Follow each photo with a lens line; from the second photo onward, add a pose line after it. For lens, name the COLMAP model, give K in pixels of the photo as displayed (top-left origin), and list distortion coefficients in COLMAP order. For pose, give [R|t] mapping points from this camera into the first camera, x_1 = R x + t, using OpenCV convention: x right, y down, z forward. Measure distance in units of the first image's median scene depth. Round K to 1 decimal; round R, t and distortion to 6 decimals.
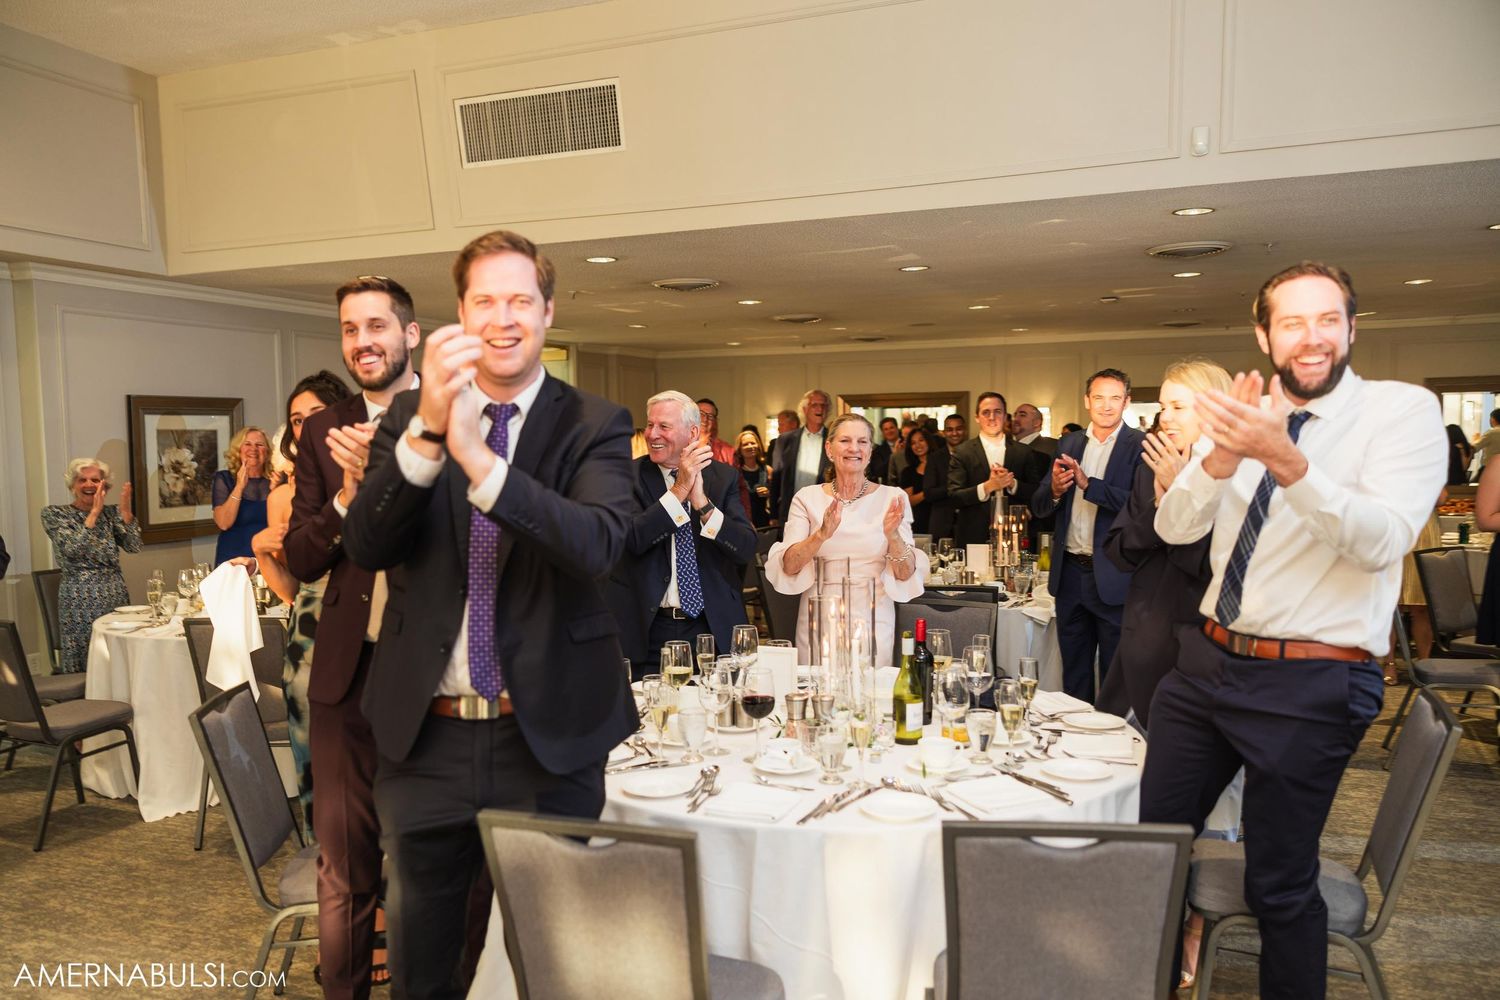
lens RADIAL K [[1192.1, 0, 744.1], [0, 1192.1, 514.7], [0, 0, 1]] dist [0.015483, 0.001927]
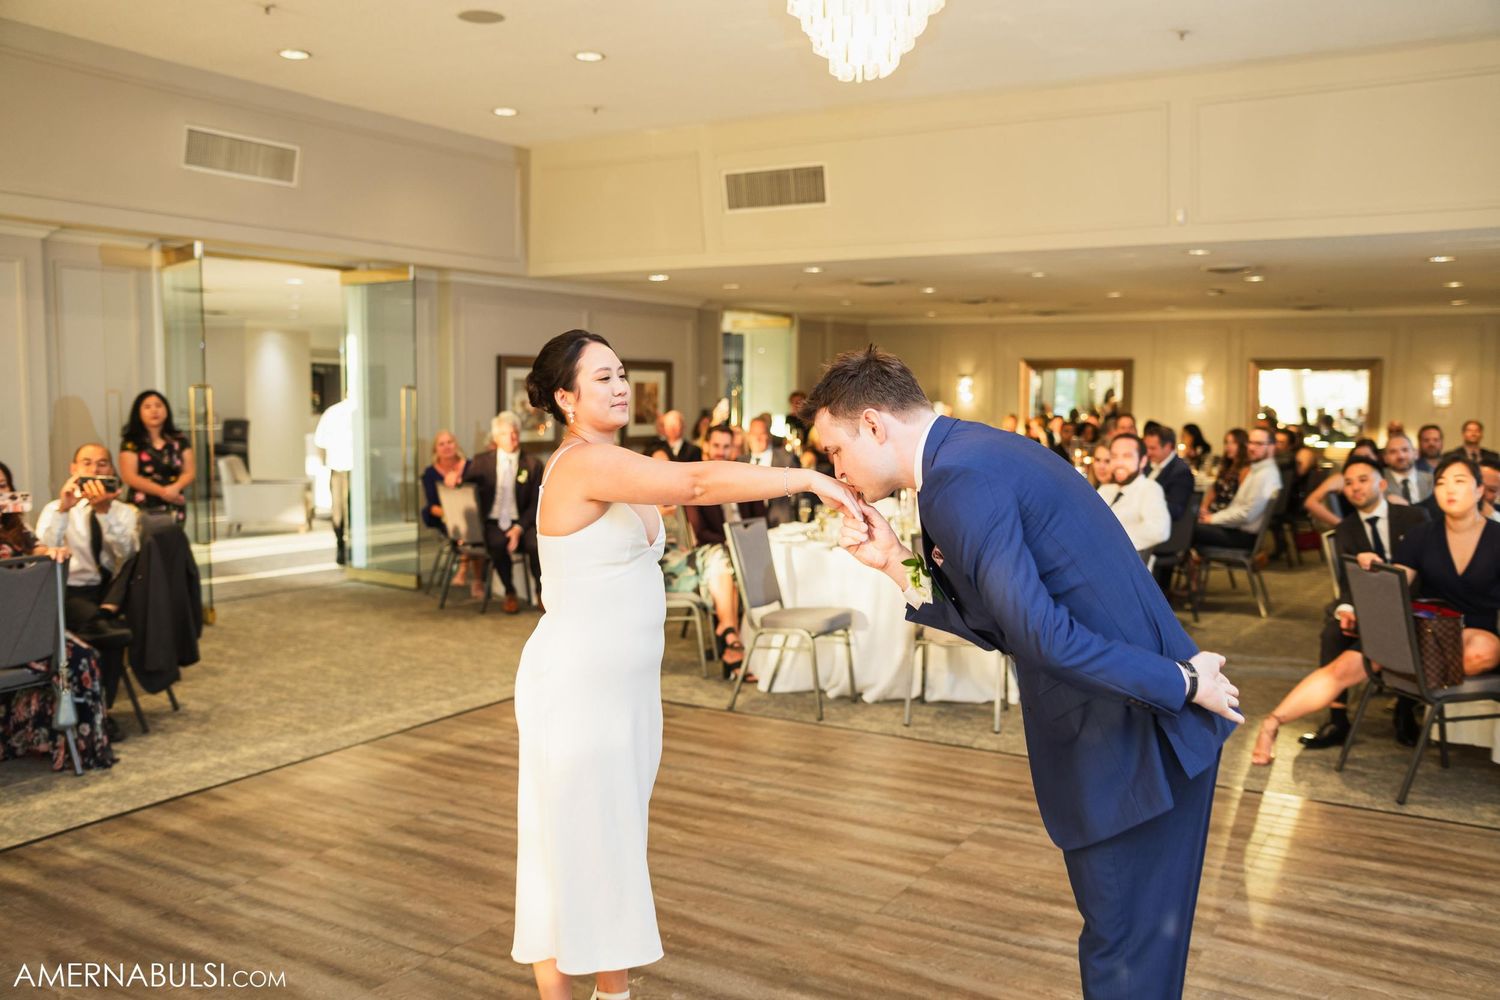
lens RADIAL K [[1307.2, 0, 764.4], [0, 1307.2, 499.3], [0, 0, 1]] dist [-0.060076, 0.062824]
pose [[0.985590, 0.038553, -0.164702, 0.089360], [-0.035638, 0.999152, 0.020619, 0.035058], [0.165357, -0.014452, 0.986128, -0.553350]]
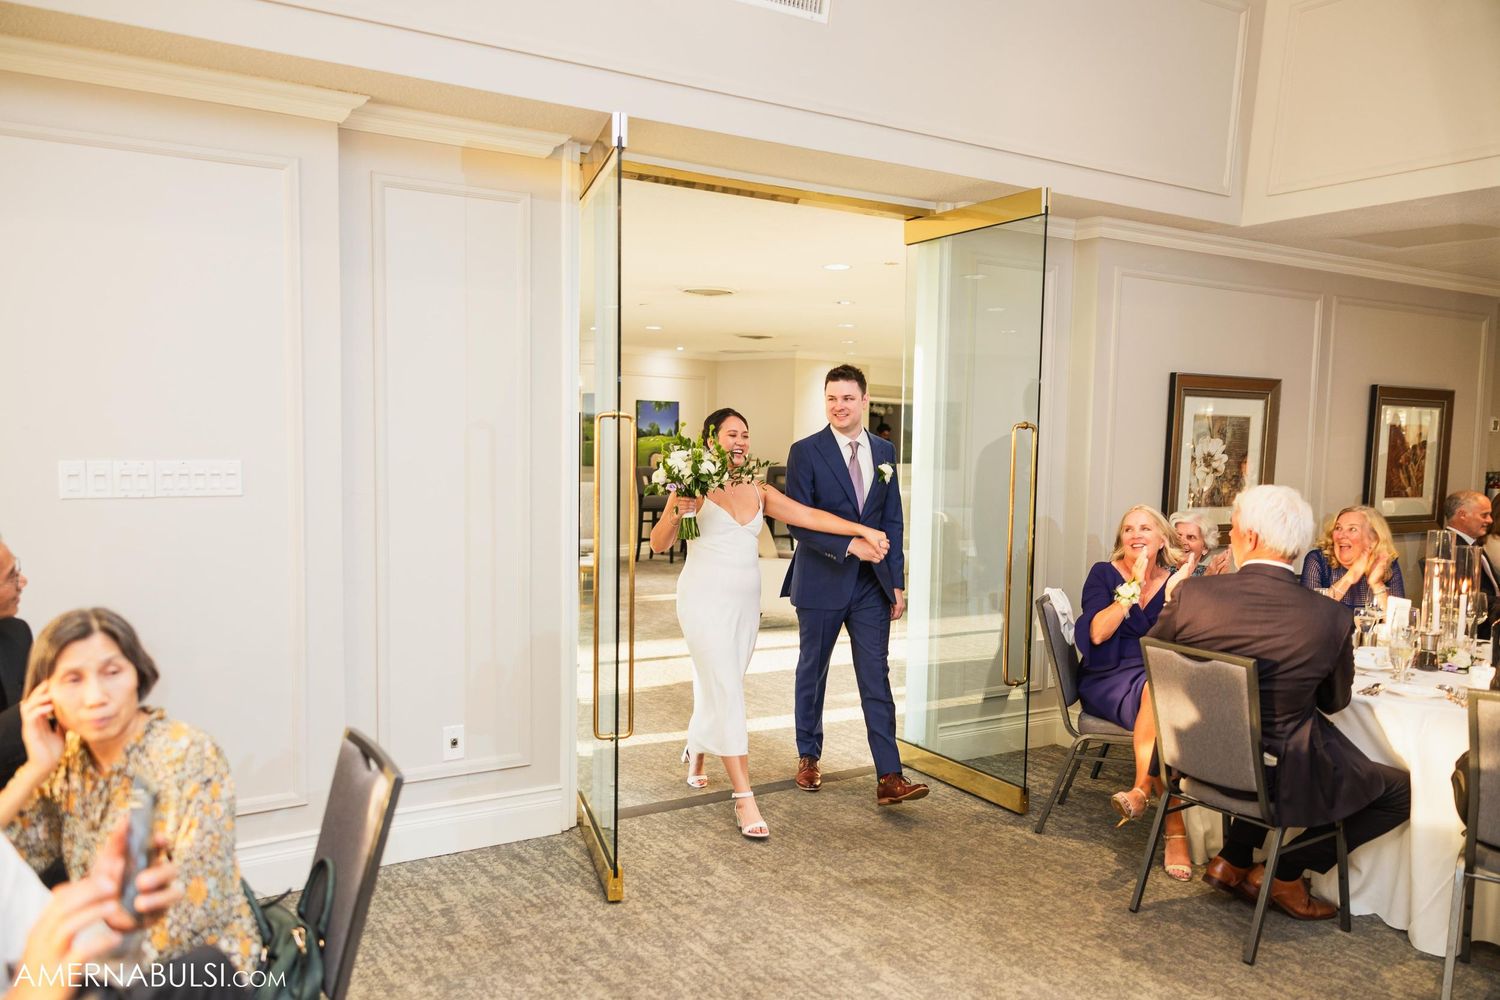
lens RADIAL K [[1192.1, 0, 726.4], [0, 1192.1, 519.0], [0, 0, 1]] dist [0.015483, 0.001927]
pose [[0.807089, 0.074050, -0.585767, -0.264253], [-0.070534, 0.997092, 0.028864, 0.000811], [0.586201, 0.018021, 0.809965, 0.132421]]
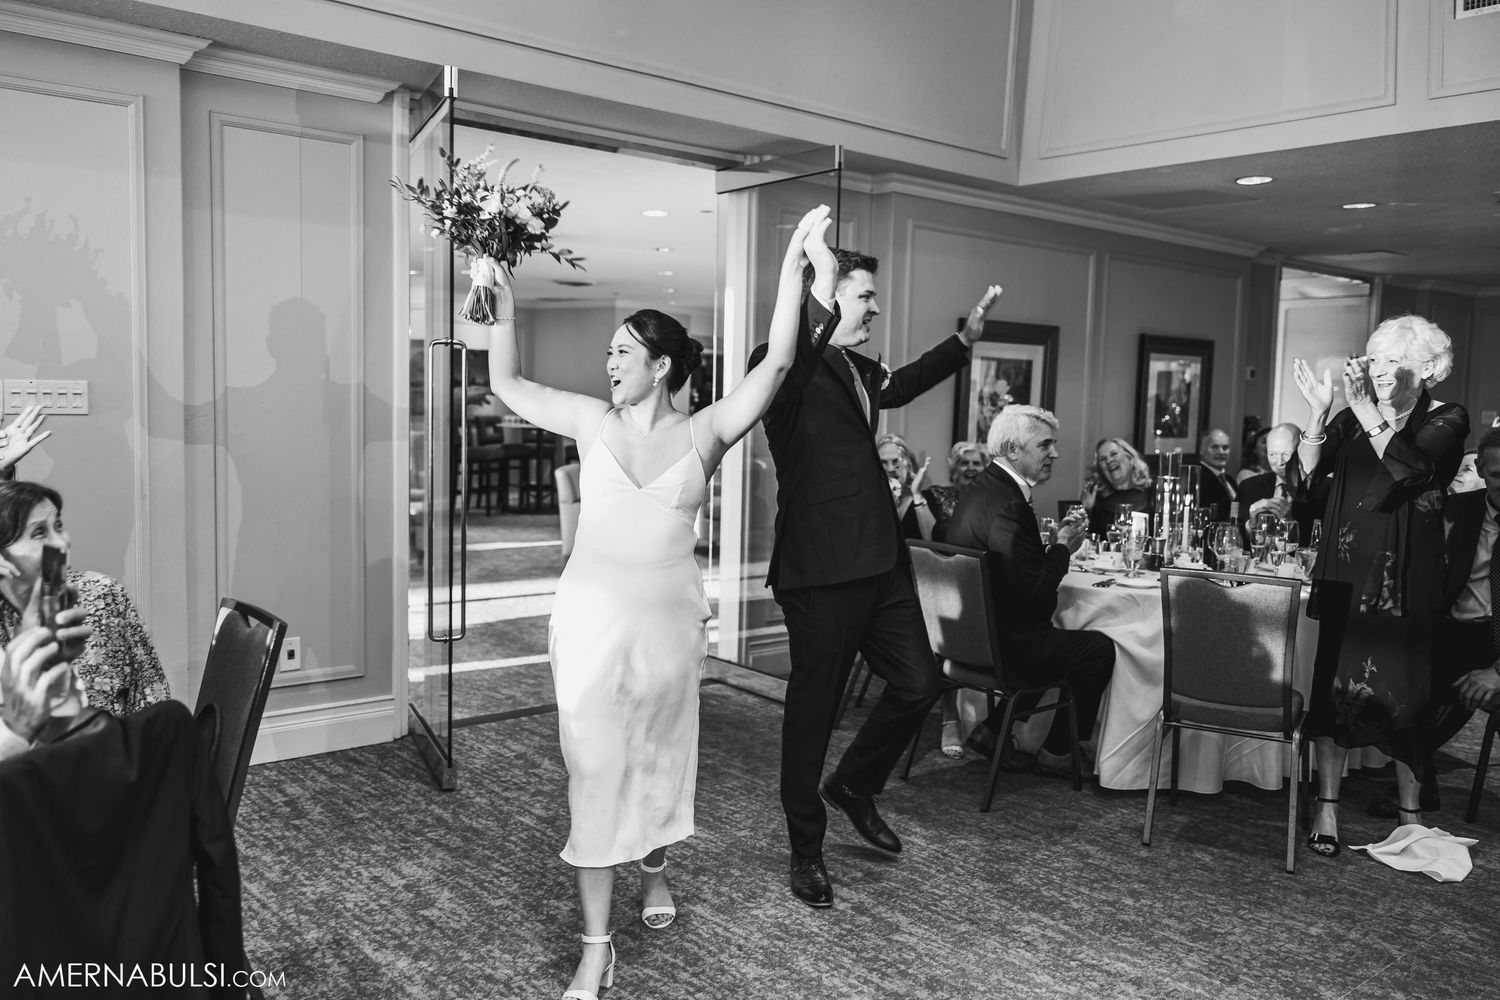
lens RADIAL K [[1274.5, 0, 718.3], [0, 1274.5, 489.6], [0, 0, 1]] dist [0.001265, -0.000884]
pose [[0.879825, 0.071763, -0.469849, -0.206843], [-0.069302, 0.997341, 0.022558, 0.021997], [0.470218, 0.012714, 0.882459, 0.048853]]
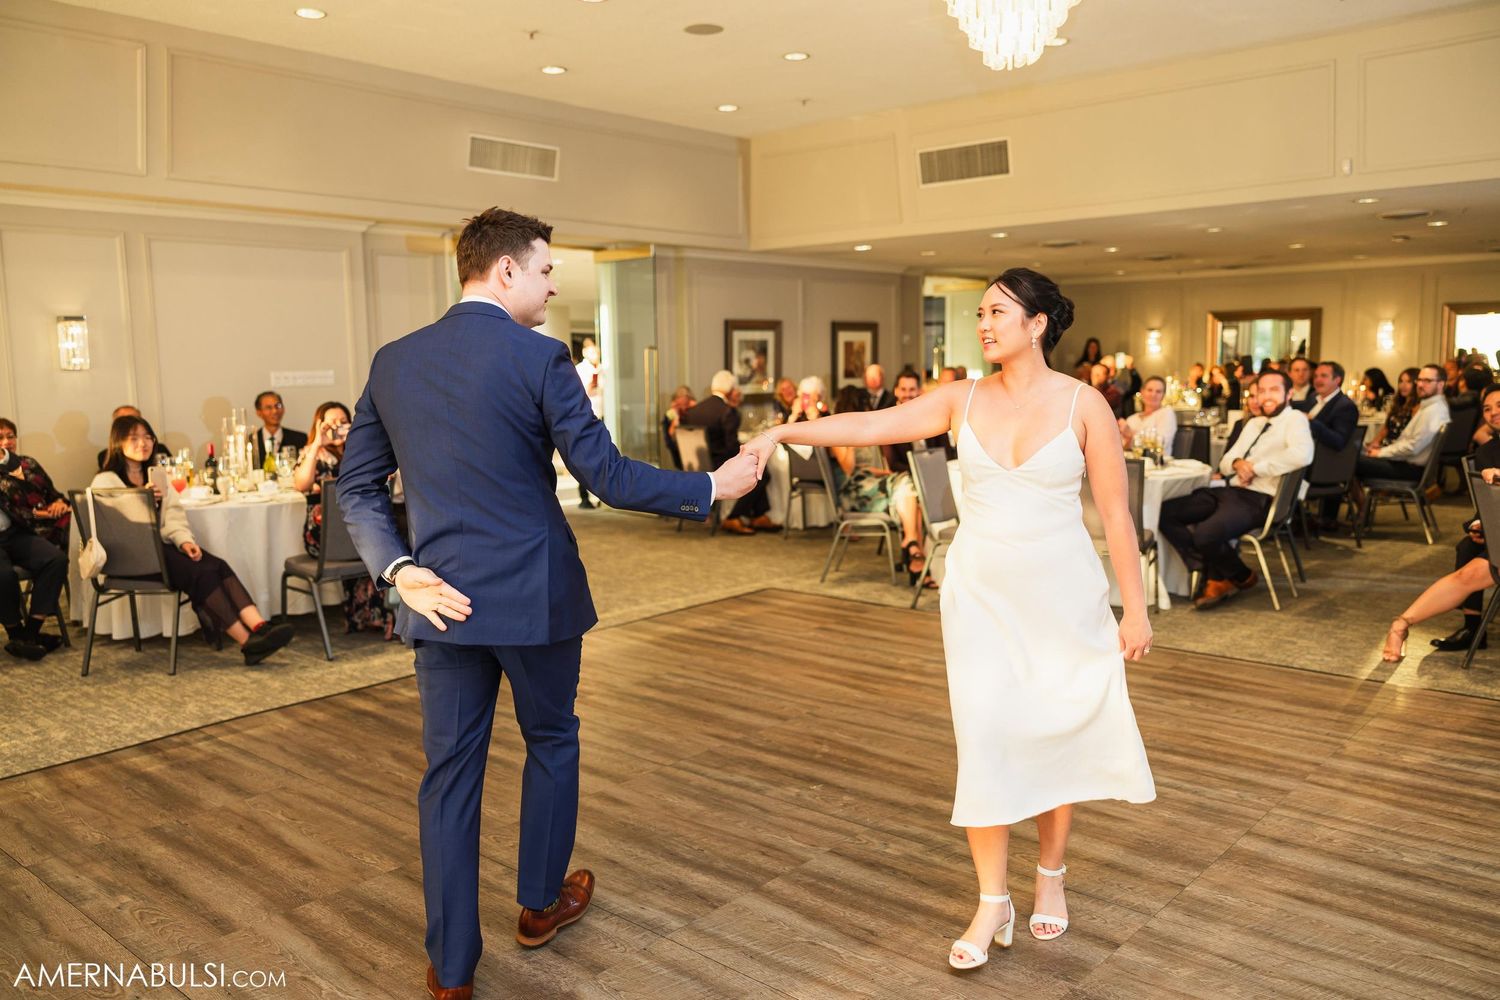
lens RADIAL K [[1192.1, 0, 749.2], [0, 1192.1, 494.3], [0, 0, 1]] dist [0.015483, 0.001927]
pose [[0.937486, 0.043776, -0.345258, 0.130394], [-0.024942, 0.997958, 0.058807, 0.051274], [0.347127, -0.046519, 0.936664, -0.629264]]
